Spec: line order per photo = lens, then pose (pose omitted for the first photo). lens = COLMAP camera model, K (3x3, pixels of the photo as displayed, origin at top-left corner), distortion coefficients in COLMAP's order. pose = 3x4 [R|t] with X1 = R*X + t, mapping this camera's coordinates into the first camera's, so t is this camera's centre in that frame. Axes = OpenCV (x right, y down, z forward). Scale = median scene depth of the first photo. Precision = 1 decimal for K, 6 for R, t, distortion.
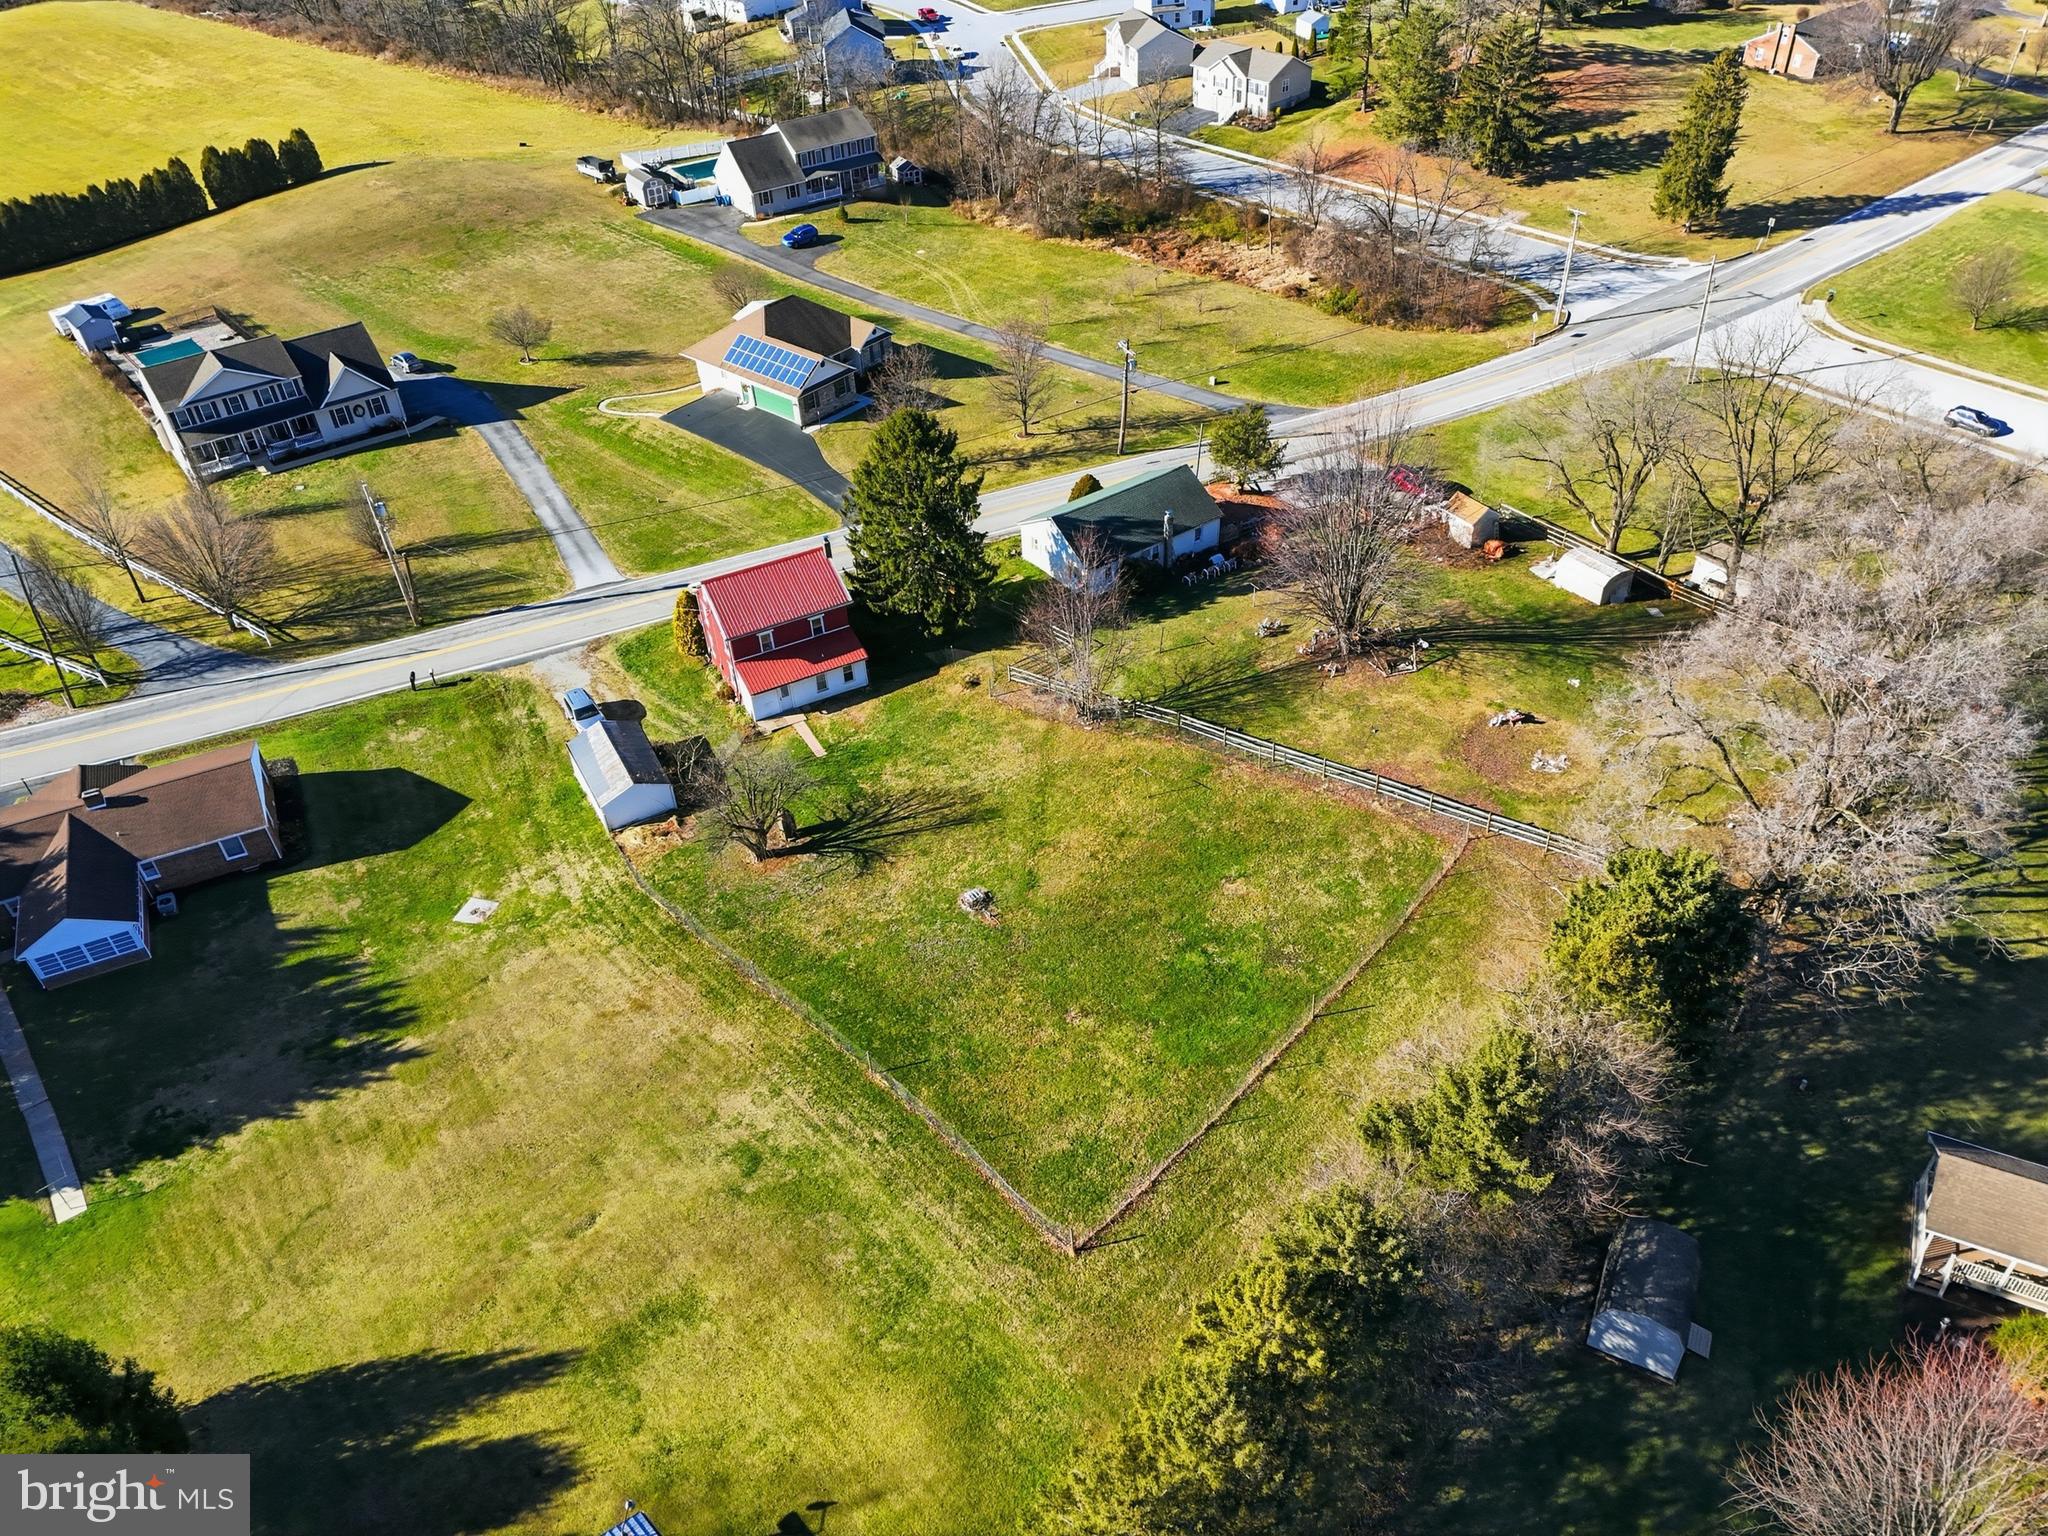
lens RADIAL K [[1488.8, 0, 1024.0], [0, 1488.8, 768.0], [0, 0, 1]] dist [0.121635, -0.143820]
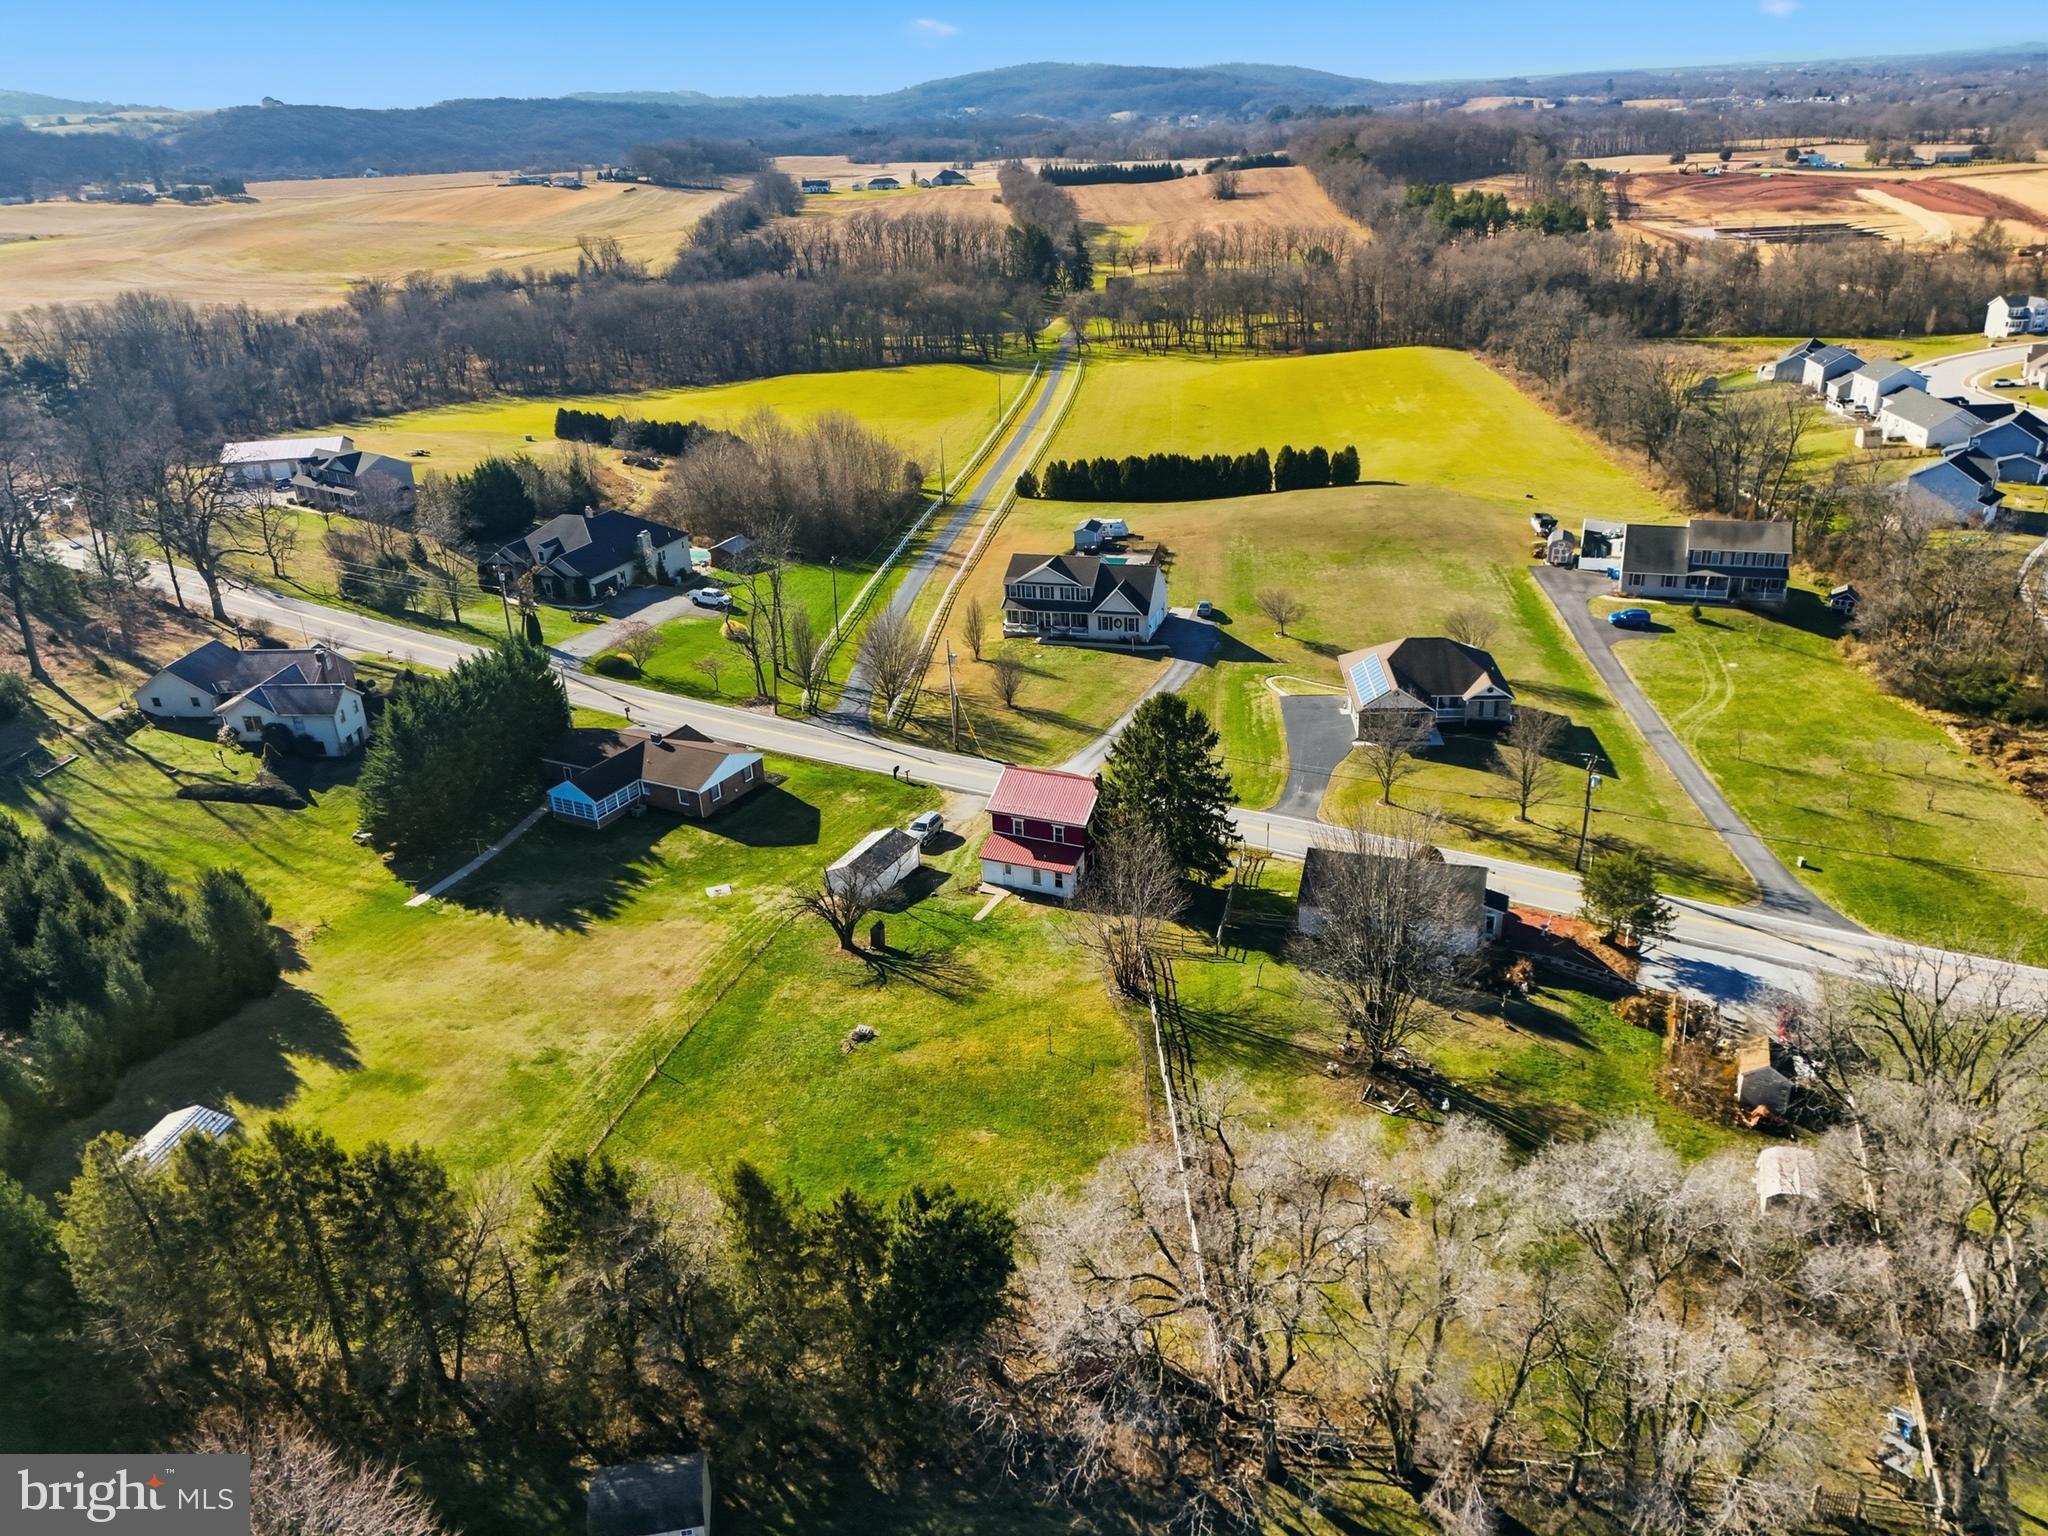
lens RADIAL K [[1488.8, 0, 1024.0], [0, 1488.8, 768.0], [0, 0, 1]] dist [0.121635, -0.143820]
pose [[0.589158, 0.342099, -0.732026, 0.749945], [-0.491223, 0.870956, 0.011673, -0.153362], [0.641555, 0.352711, 0.681177, 0.177018]]
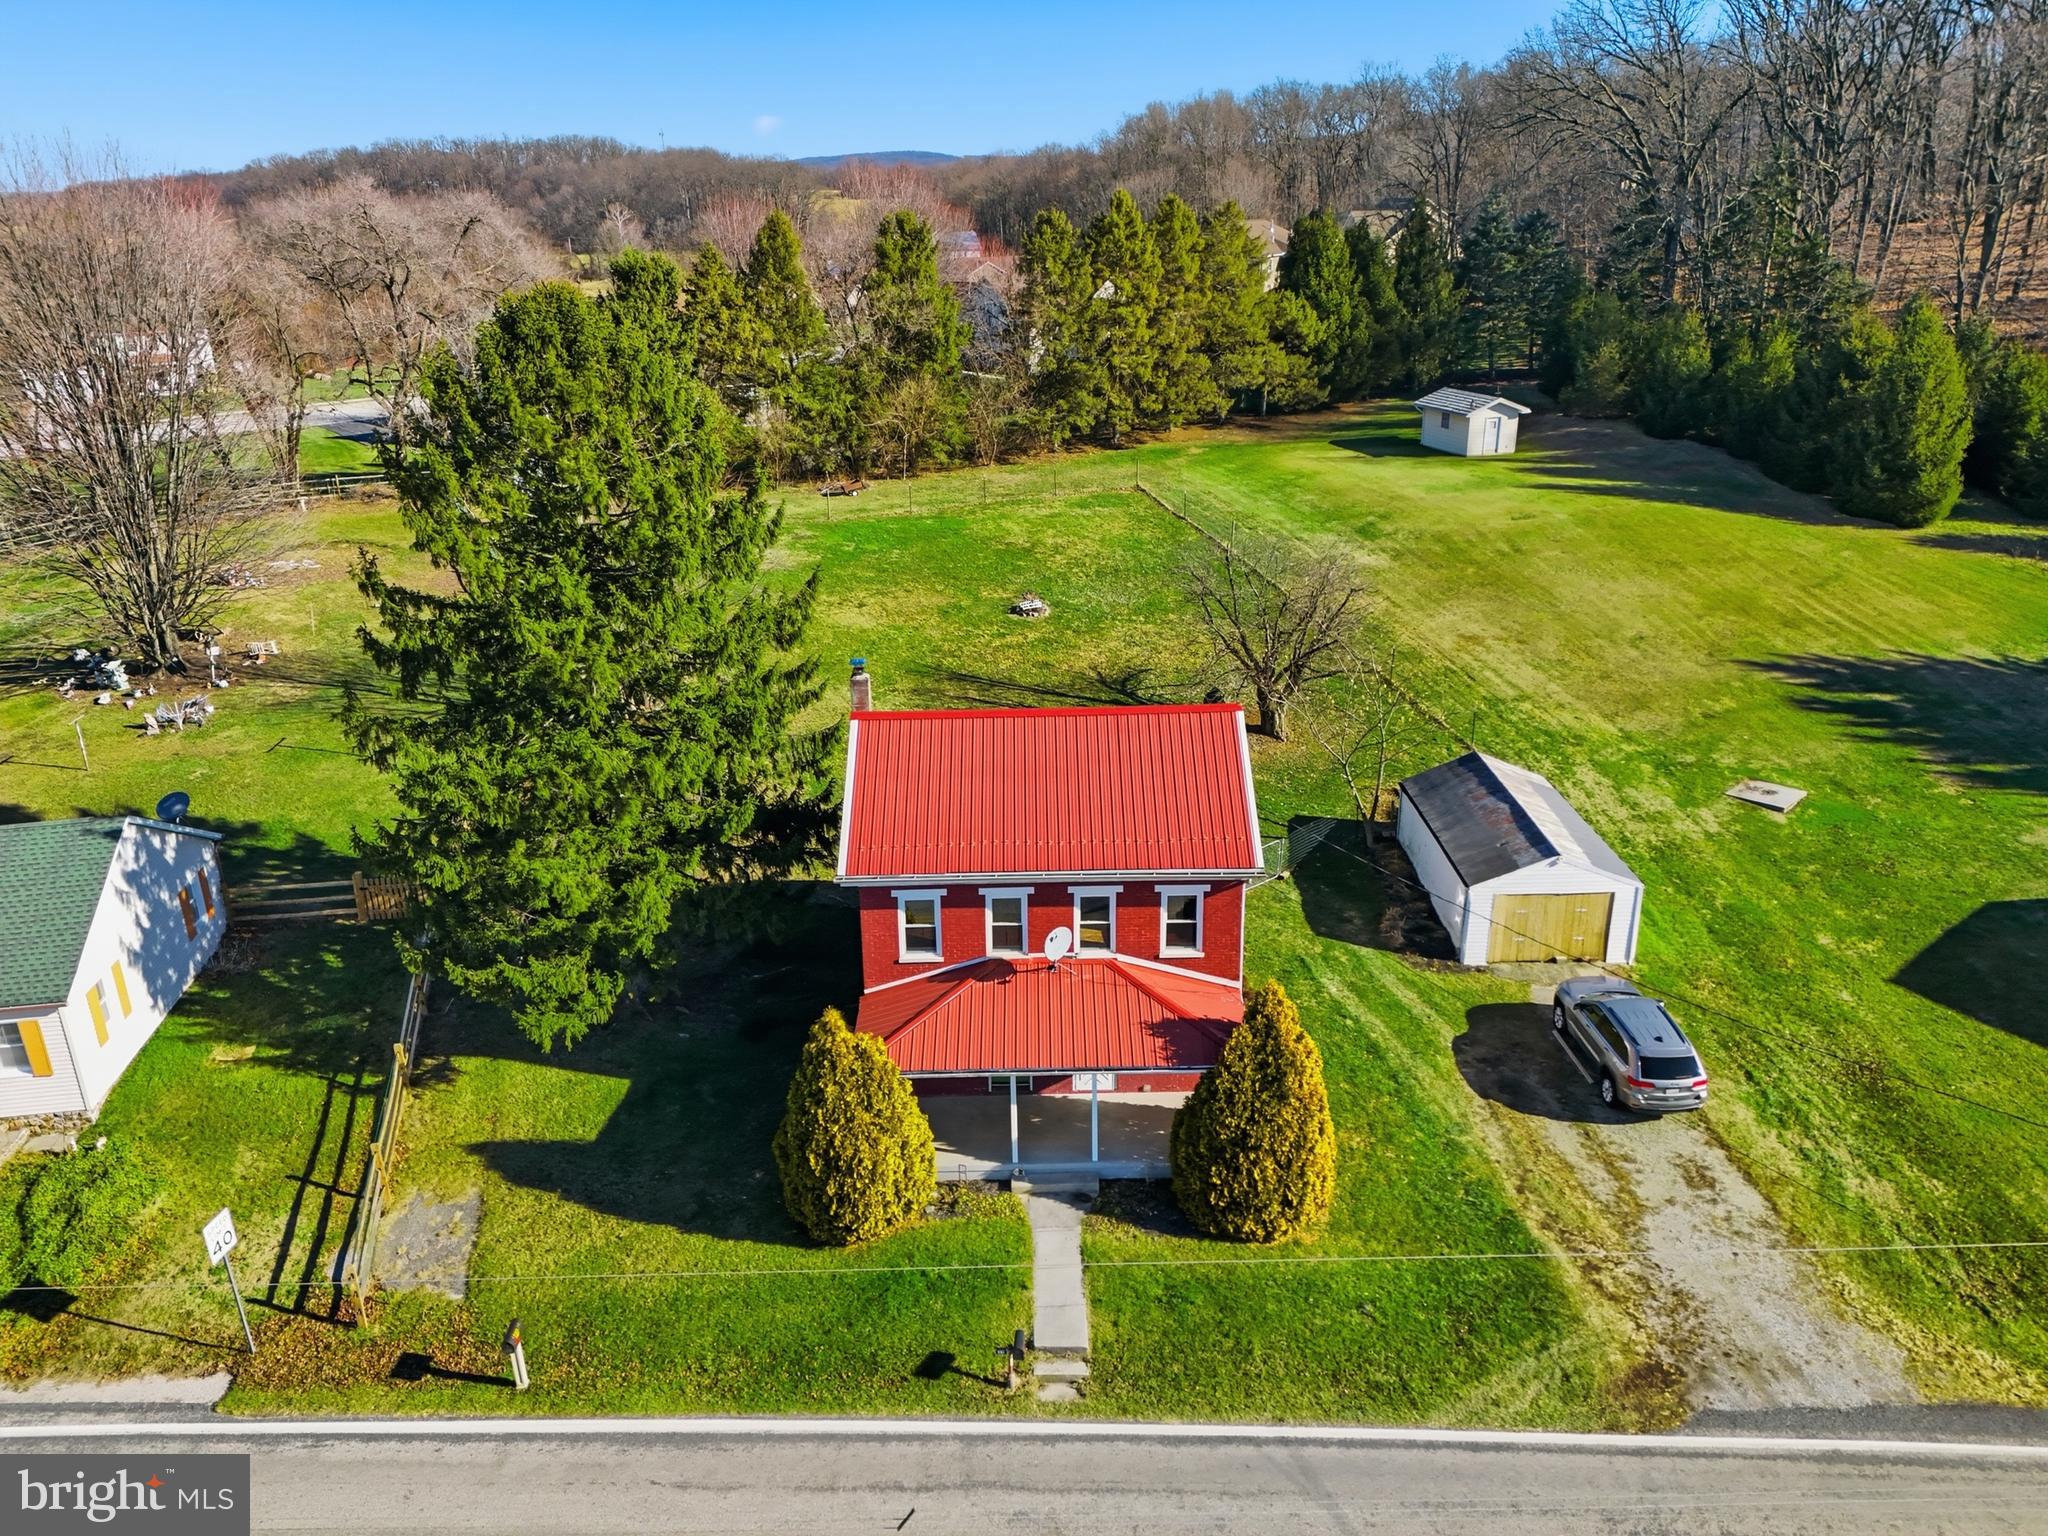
lens RADIAL K [[1516.7, 0, 1031.1], [0, 1516.7, 727.6], [0, 0, 1]] dist [0.083431, -0.065140]
pose [[-0.886584, -0.099041, 0.451841, -0.355316], [0.330901, 0.546761, 0.769127, -0.435168], [-0.323224, 0.831410, -0.451977, 1.258013]]
